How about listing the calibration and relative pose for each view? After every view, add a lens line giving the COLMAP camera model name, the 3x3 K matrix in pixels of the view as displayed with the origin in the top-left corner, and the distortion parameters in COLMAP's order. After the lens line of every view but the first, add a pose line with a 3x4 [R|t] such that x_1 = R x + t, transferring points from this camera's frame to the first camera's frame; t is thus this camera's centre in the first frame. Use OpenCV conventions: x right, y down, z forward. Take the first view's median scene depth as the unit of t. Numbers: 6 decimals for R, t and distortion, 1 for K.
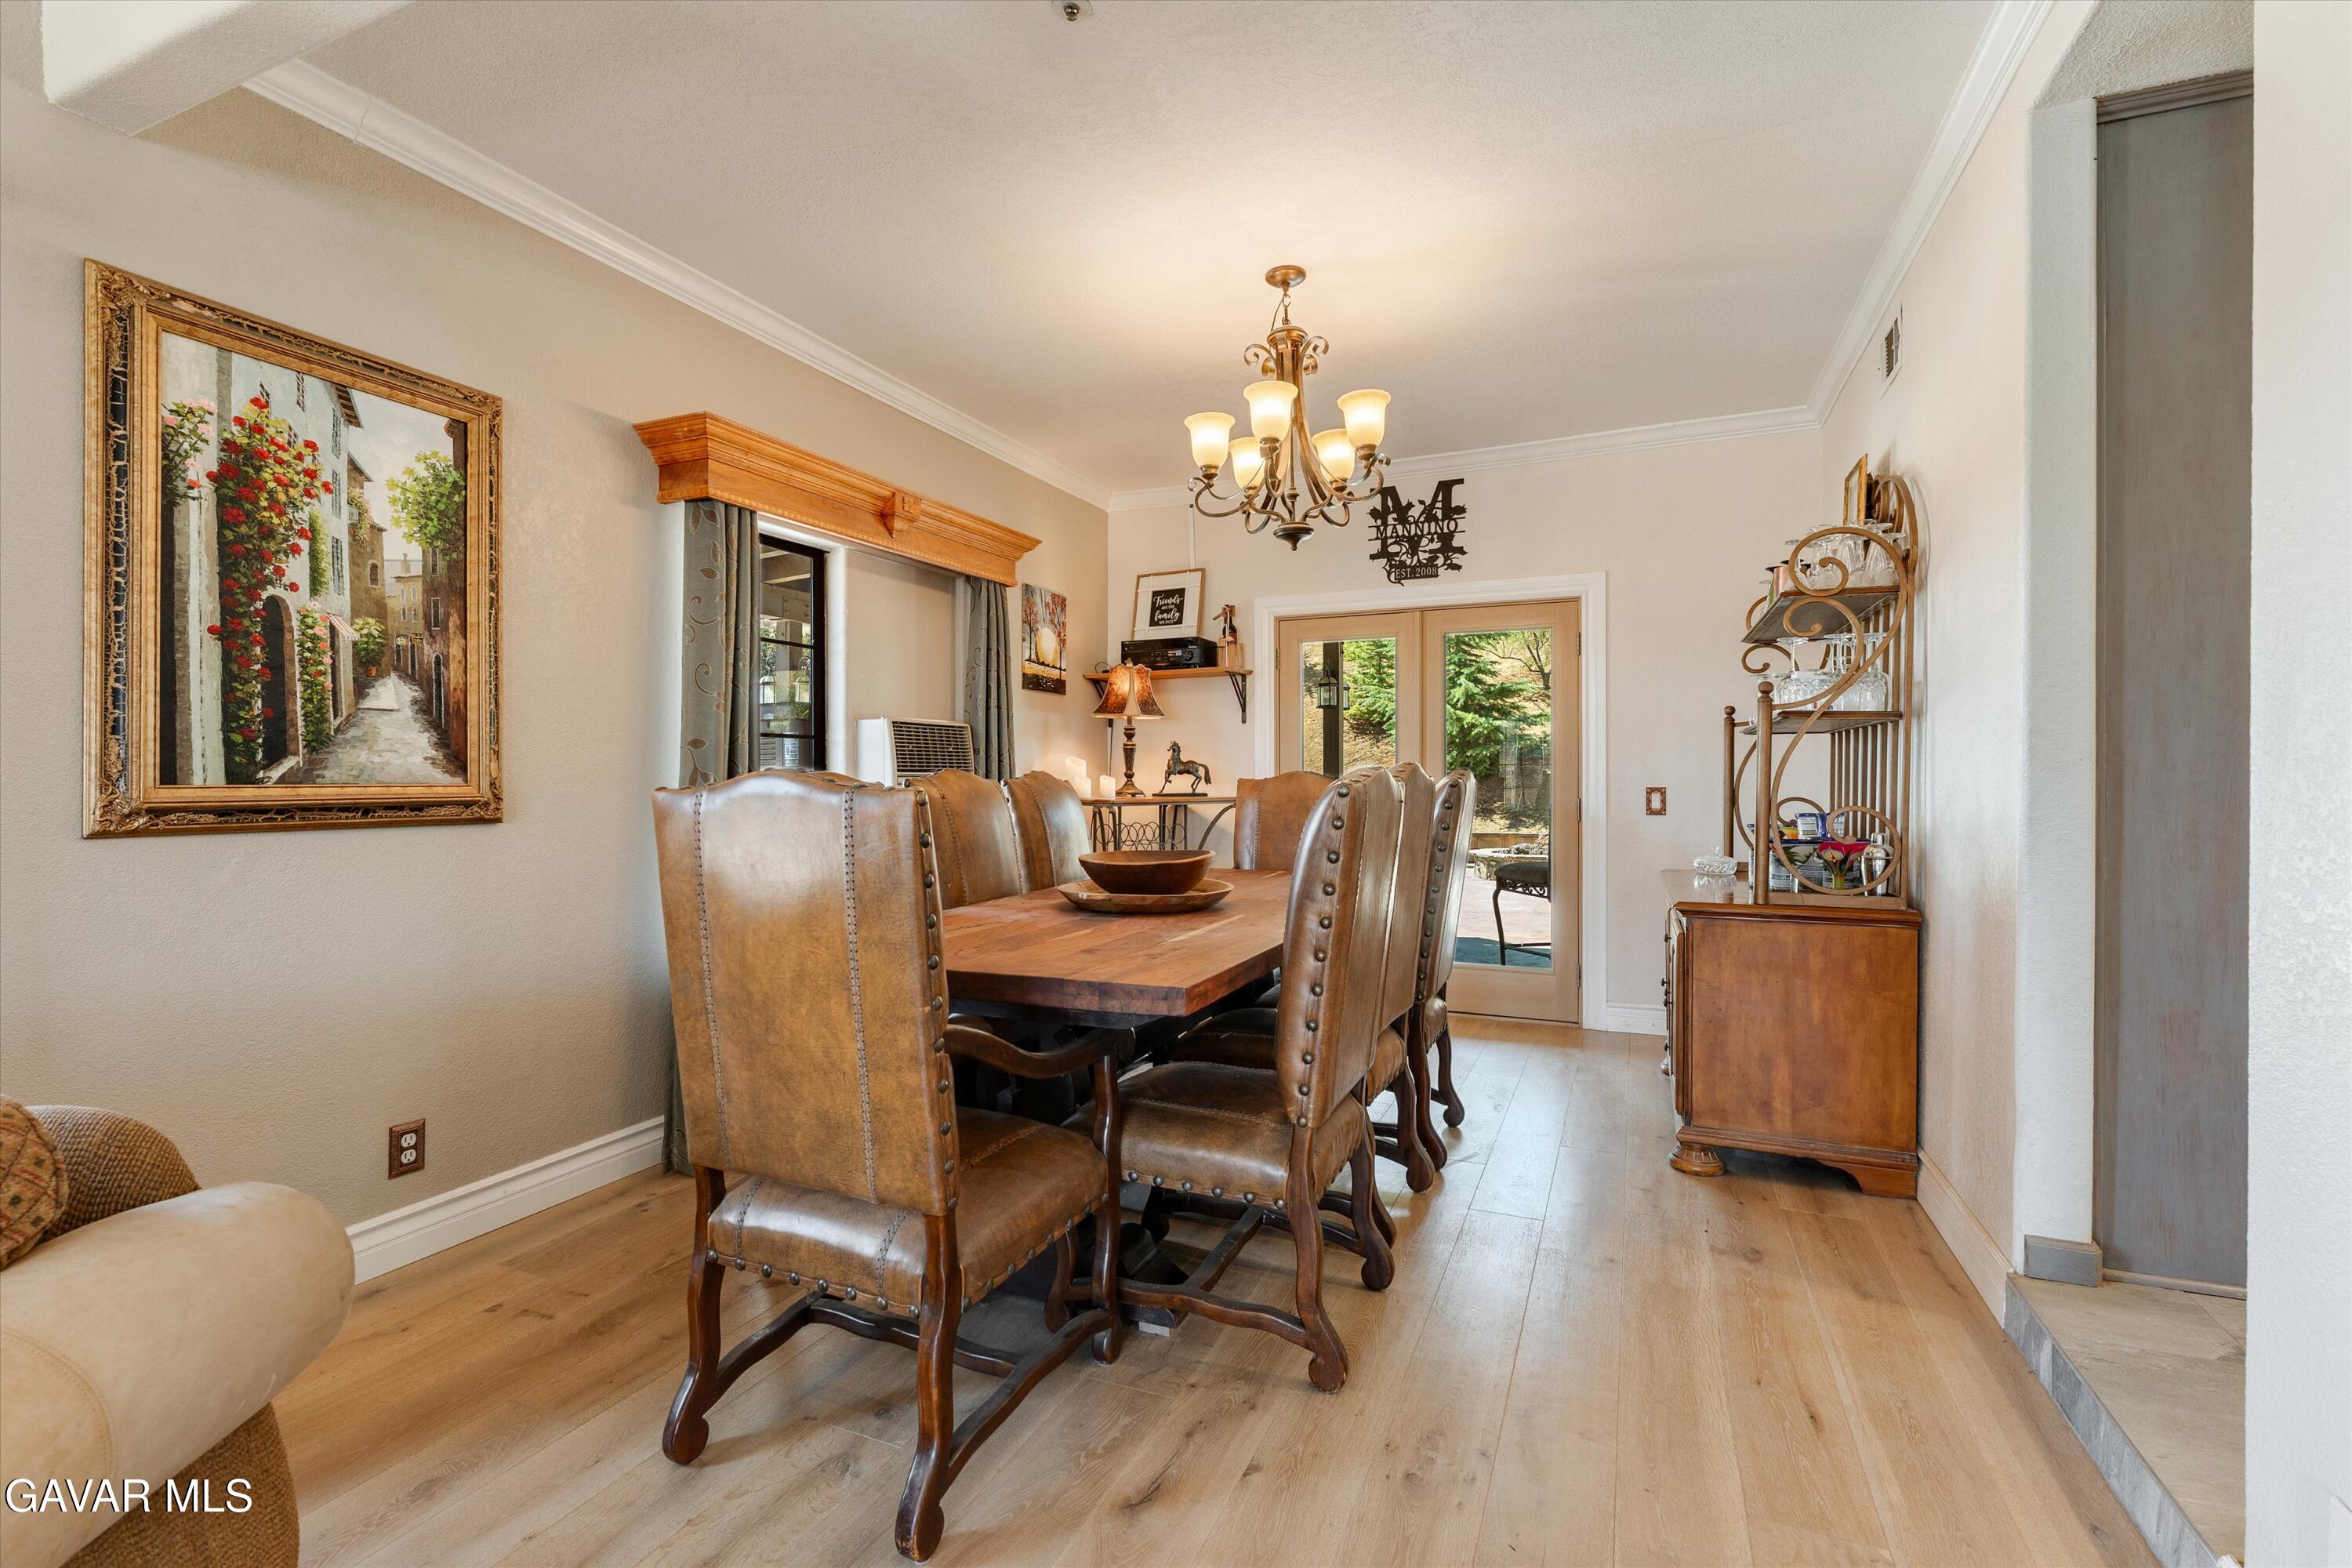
lens RADIAL K [[1006.0, 0, 1174.0], [0, 1006.0, 781.7], [0, 0, 1]] dist [-0.003509, -0.000380]
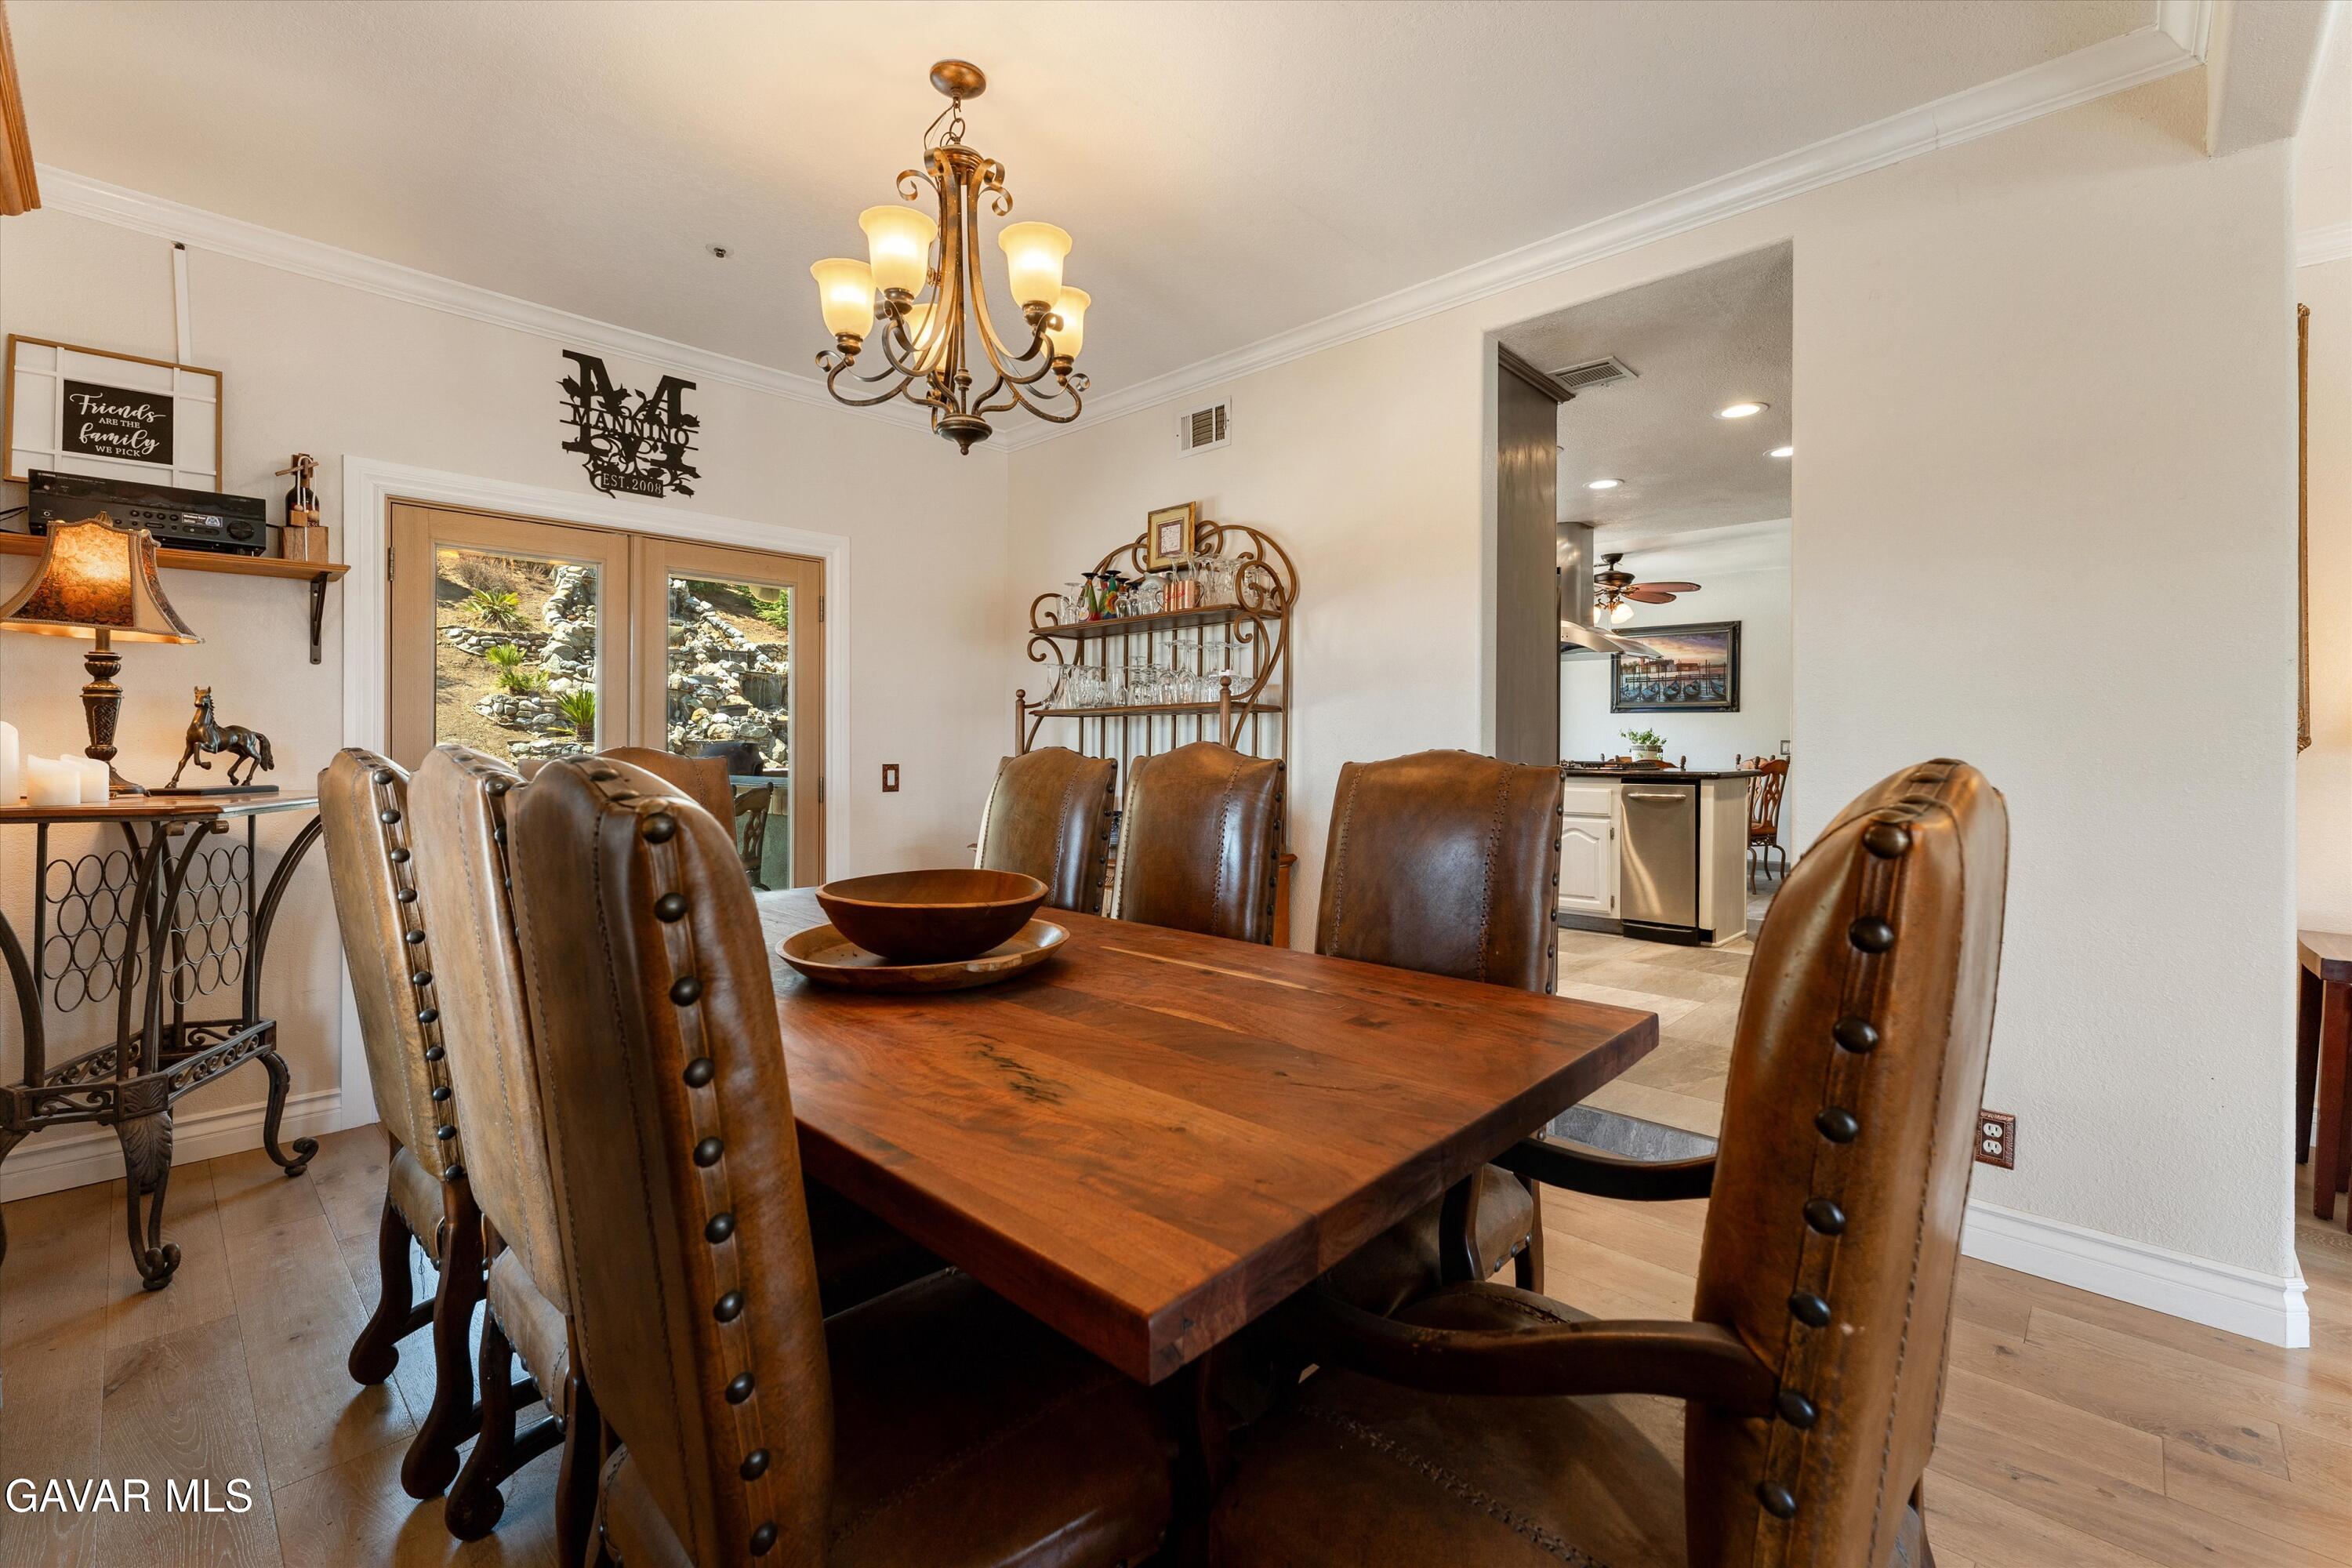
lens RADIAL K [[1006.0, 0, 1145.0], [0, 1006.0, 742.5], [0, 0, 1]] dist [-0.003509, -0.000380]
pose [[0.347977, 0.006774, 0.937479, -0.330300], [0.006210, 0.999935, -0.009531, -0.004065], [-0.937483, 0.009138, 0.347912, 0.375208]]
